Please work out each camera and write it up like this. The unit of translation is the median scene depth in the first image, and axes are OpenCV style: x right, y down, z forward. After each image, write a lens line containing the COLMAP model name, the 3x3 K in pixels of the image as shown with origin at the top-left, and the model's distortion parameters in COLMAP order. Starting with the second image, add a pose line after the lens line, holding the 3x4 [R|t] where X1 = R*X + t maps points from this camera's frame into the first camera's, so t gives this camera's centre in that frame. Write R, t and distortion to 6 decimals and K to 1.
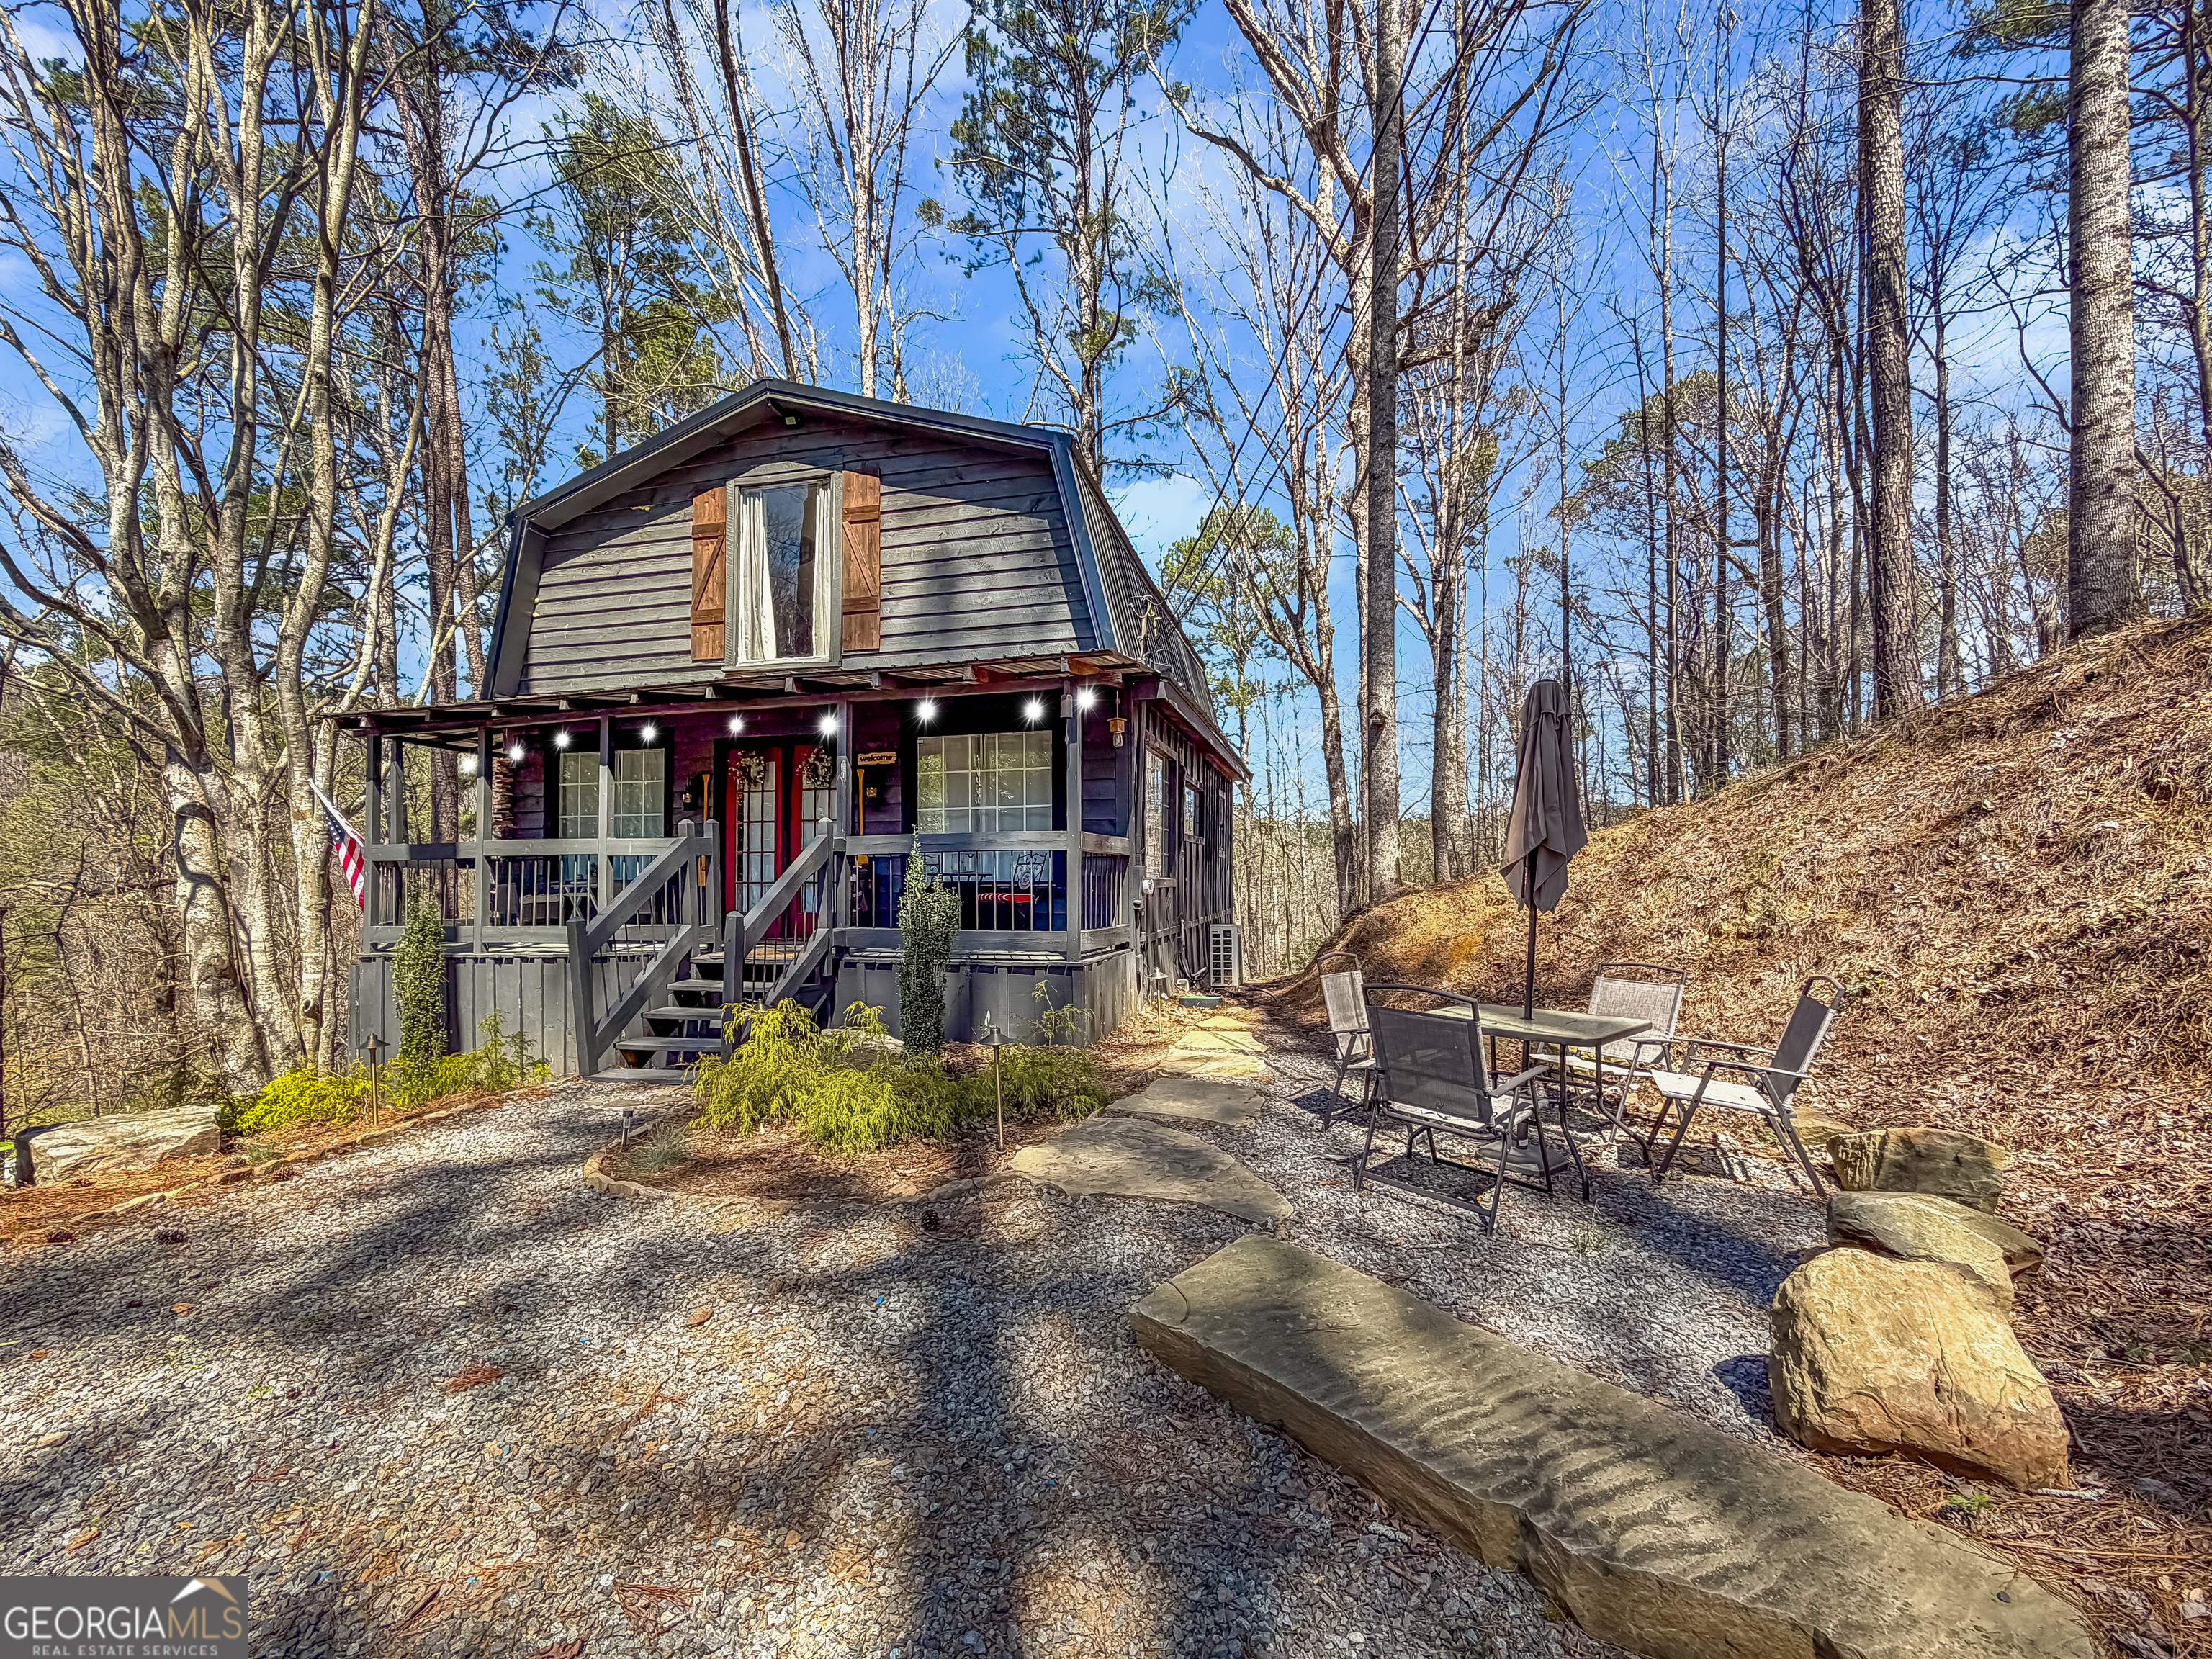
lens RADIAL K [[893.8, 0, 1103.3], [0, 893.8, 864.6], [0, 0, 1]] dist [-0.001042, -0.000083]
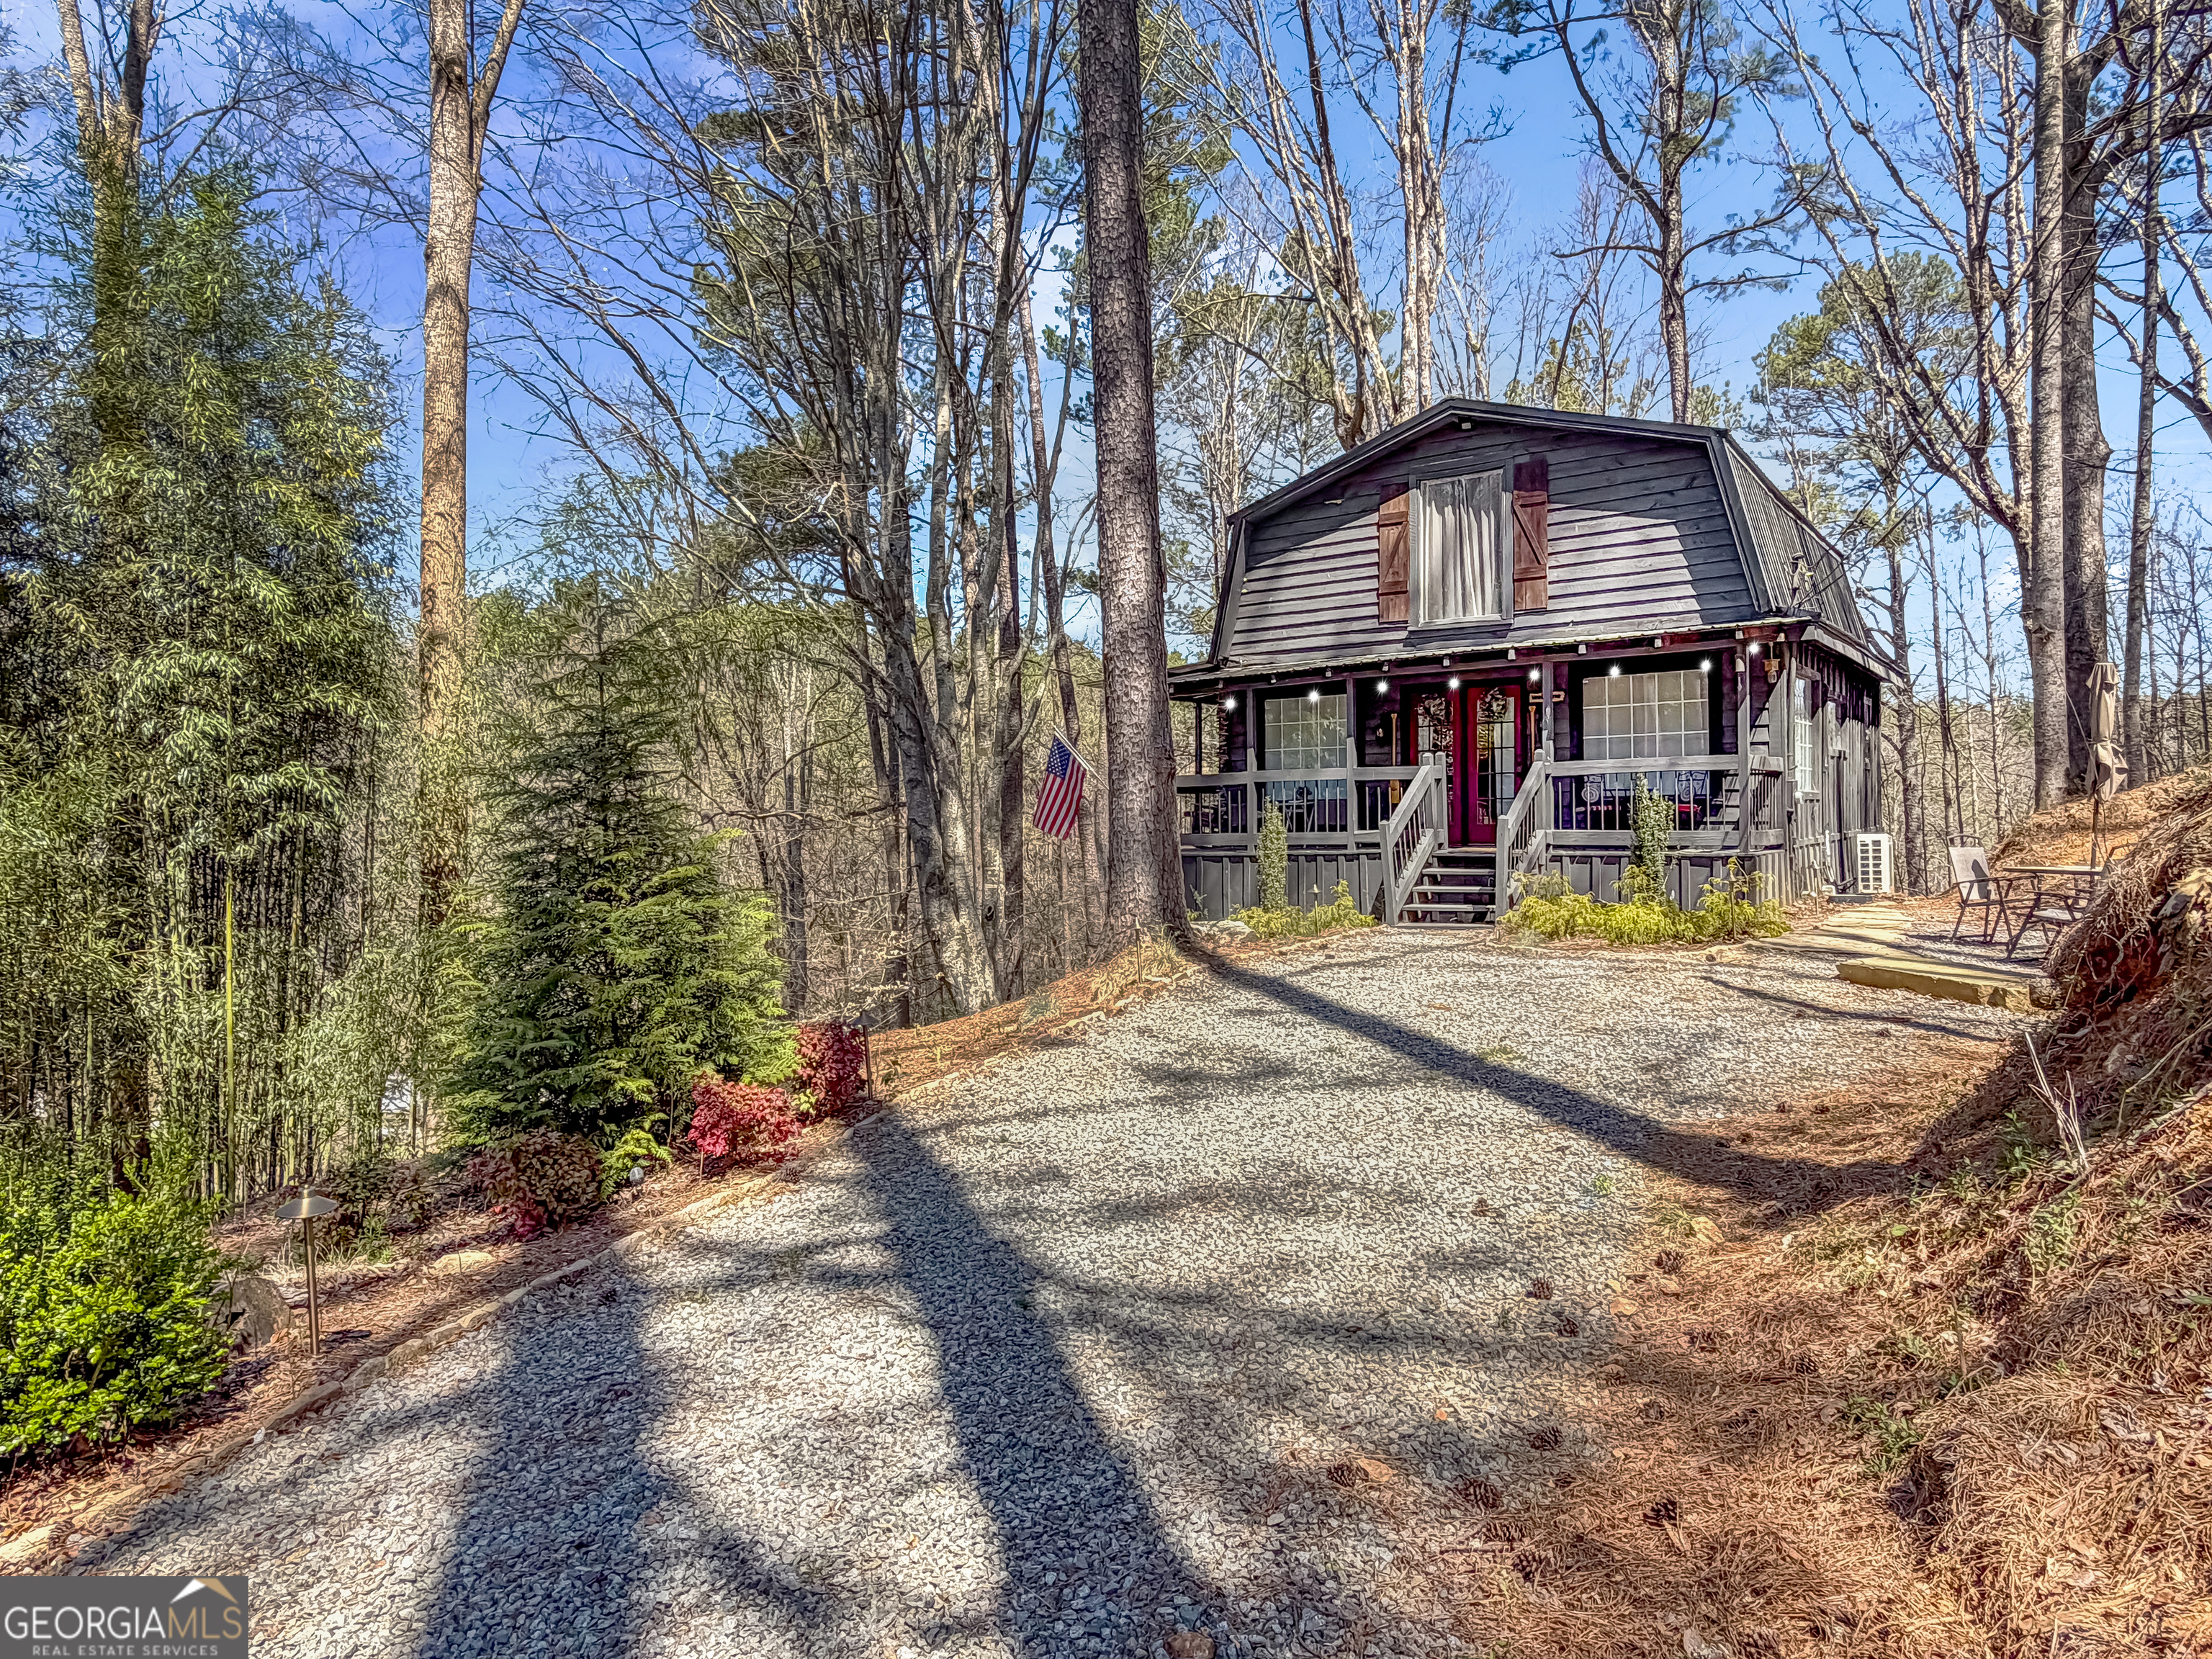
lens RADIAL K [[1272.5, 0, 1109.3], [0, 1272.5, 807.3], [0, 0, 1]] dist [0.004421, 0.000821]
pose [[0.921307, -0.011210, -0.388673, -0.120172], [0.018363, 0.999723, 0.014694, -0.003977], [0.388401, -0.020675, 0.921258, -0.801446]]
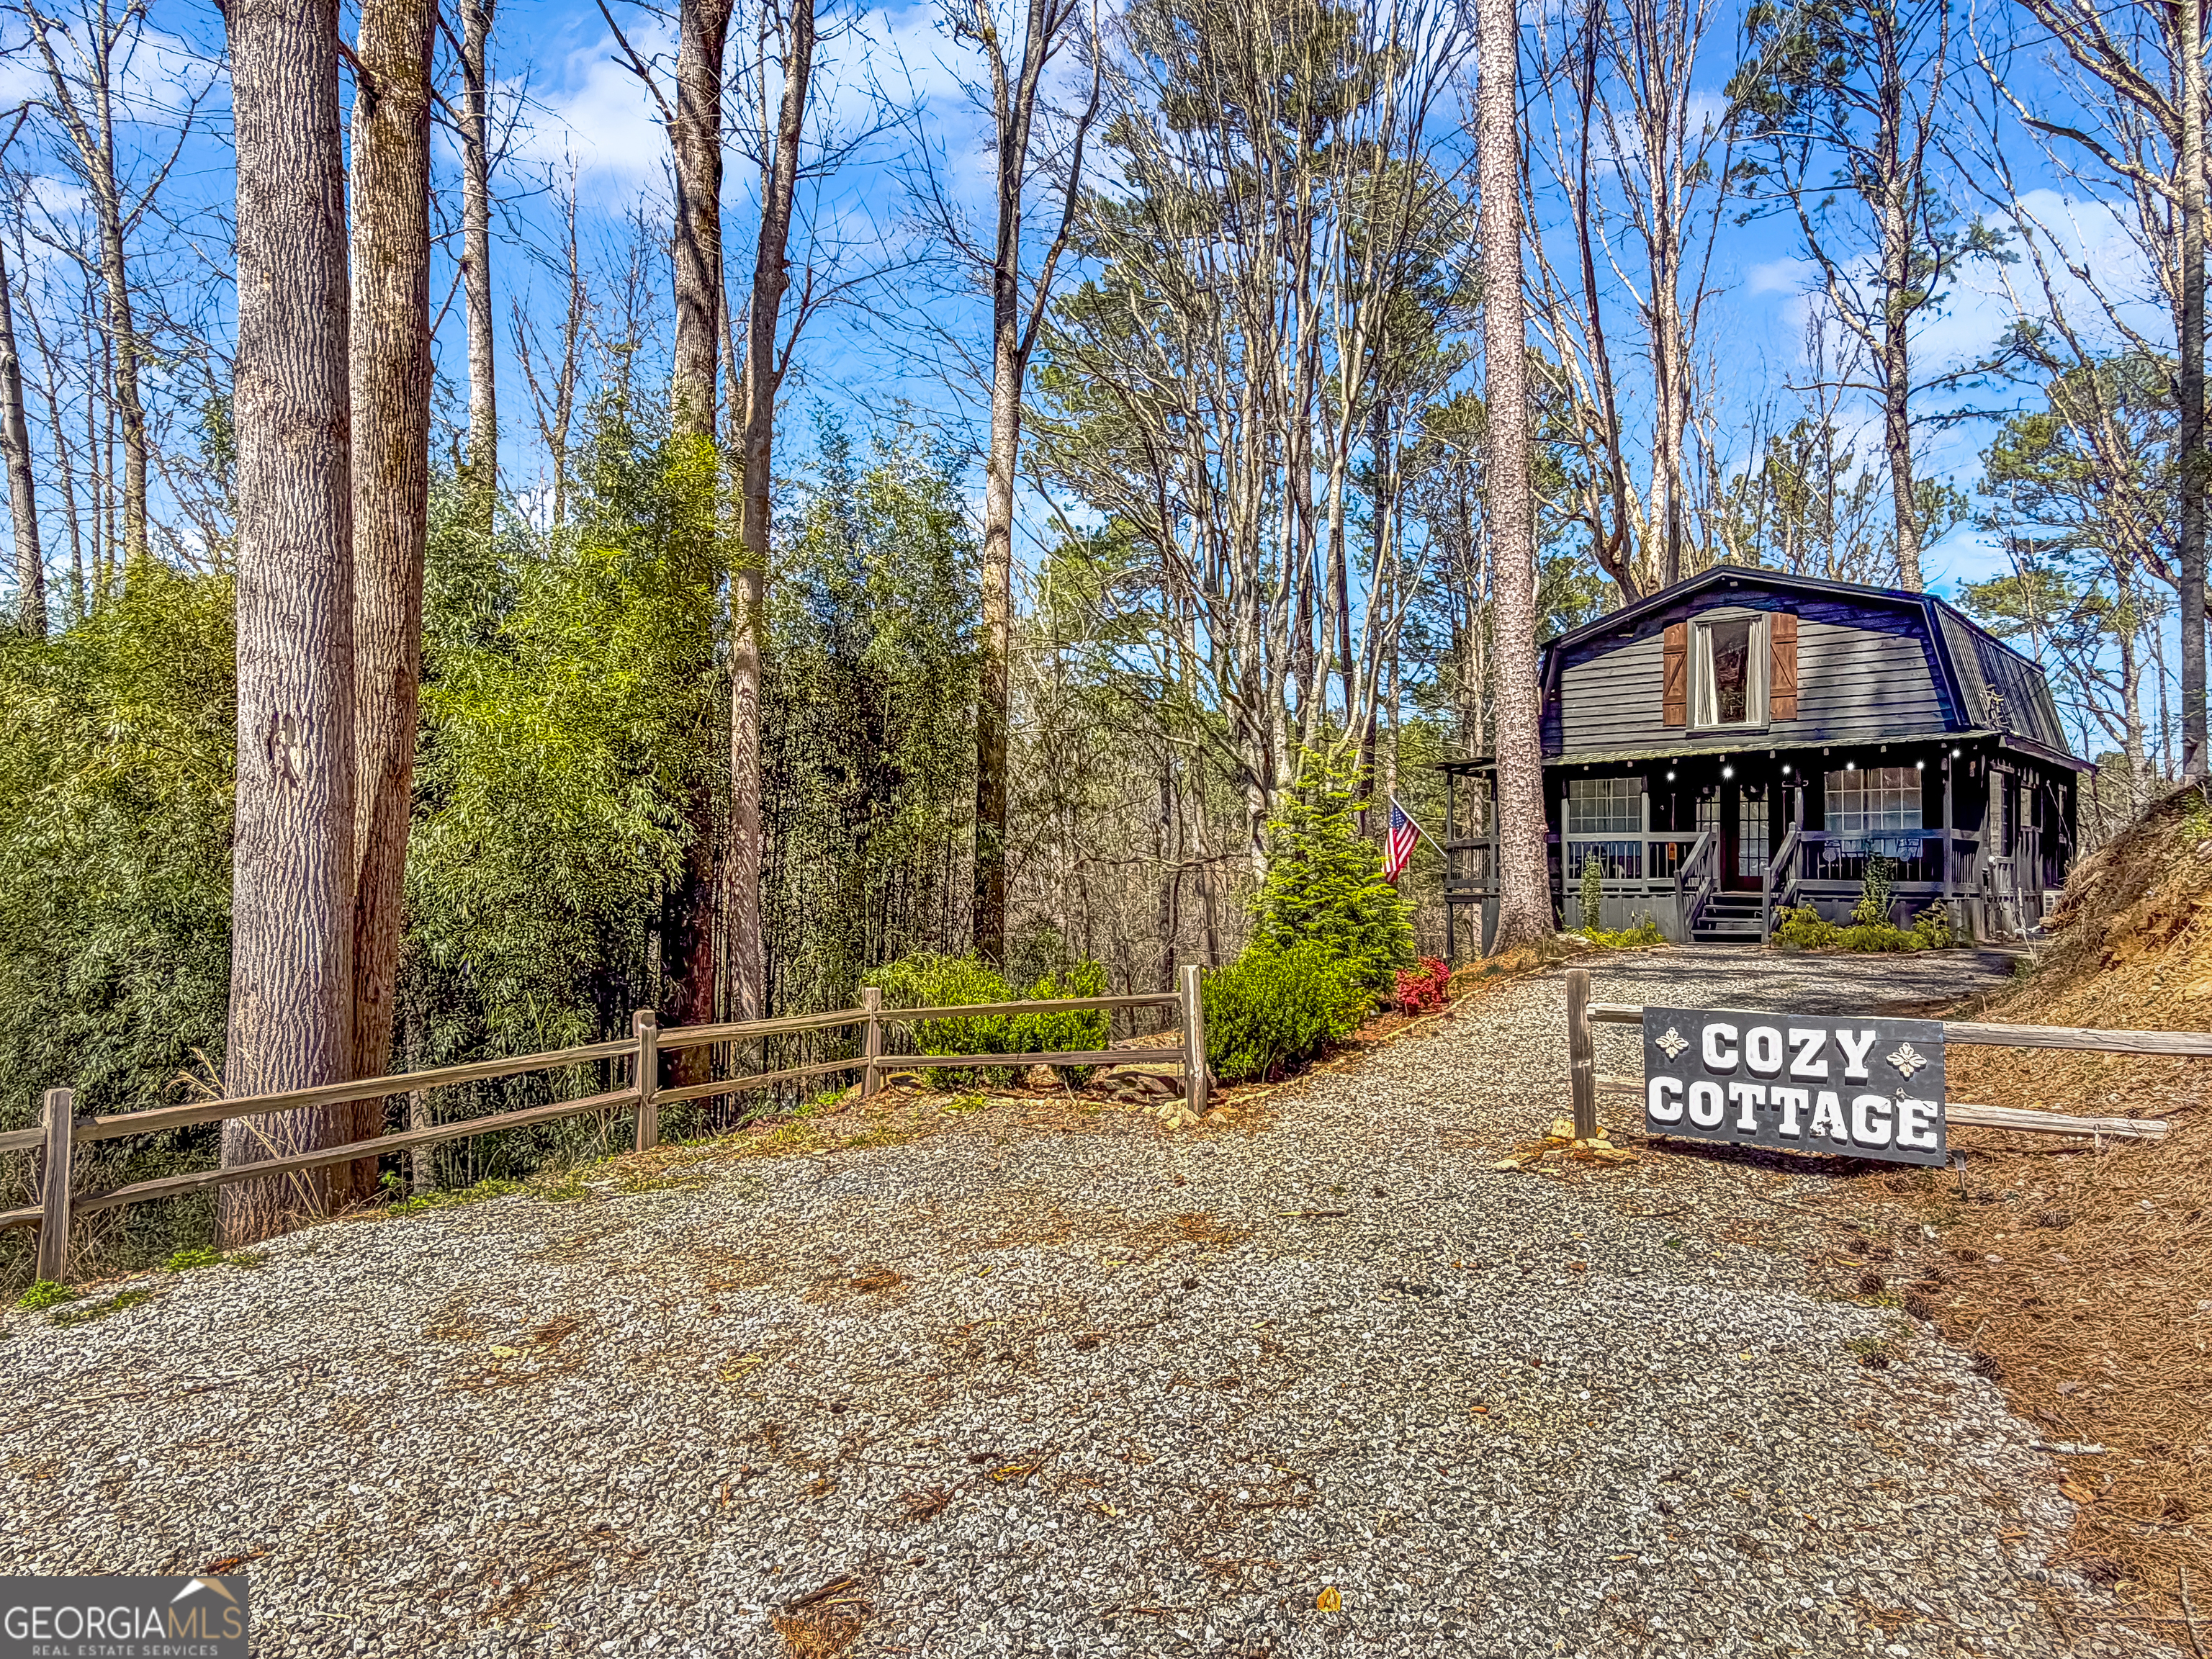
lens RADIAL K [[1311.9, 0, 1106.0], [0, 1311.9, 829.5], [0, 0, 1]] dist [0.004307, 0.000276]
pose [[0.866028, -0.005096, -0.499969, -0.134220], [-0.004101, 0.999842, -0.017295, 0.014111], [0.499978, 0.017028, 0.865871, -1.672163]]
